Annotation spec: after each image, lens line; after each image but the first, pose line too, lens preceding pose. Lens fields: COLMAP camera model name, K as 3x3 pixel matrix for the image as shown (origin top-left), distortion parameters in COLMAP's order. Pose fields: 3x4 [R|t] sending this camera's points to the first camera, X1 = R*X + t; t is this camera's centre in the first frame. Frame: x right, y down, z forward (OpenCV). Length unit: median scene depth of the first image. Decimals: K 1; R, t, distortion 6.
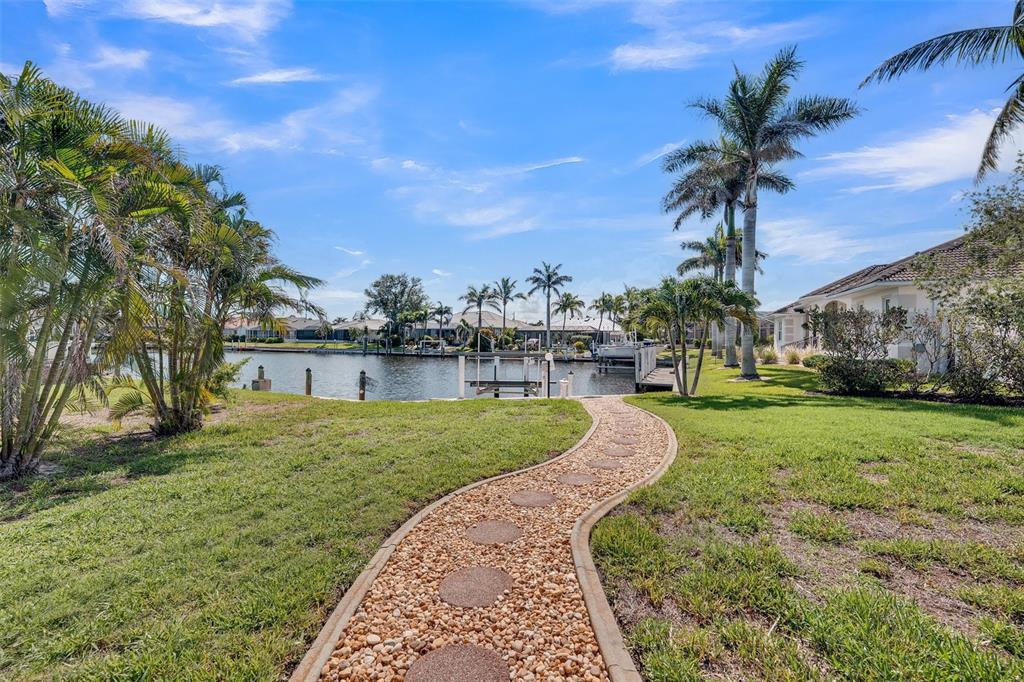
lens RADIAL K [[428.9, 0, 514.7], [0, 428.9, 343.3], [0, 0, 1]] dist [-0.003099, -0.000337]
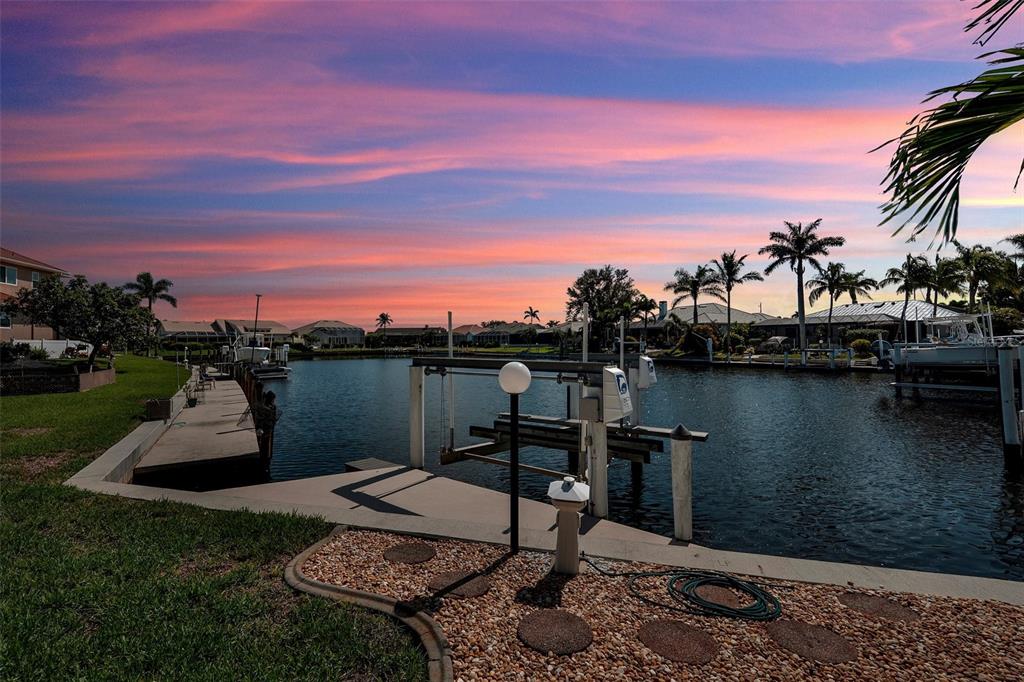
lens RADIAL K [[423.1, 0, 514.0], [0, 423.1, 330.4], [0, 0, 1]] dist [-0.013851, -0.000016]
pose [[0.838476, -0.032625, -0.543961, 0.057381], [0.010378, 0.998981, -0.043919, 0.004415], [0.544840, 0.031179, 0.837960, 0.213285]]
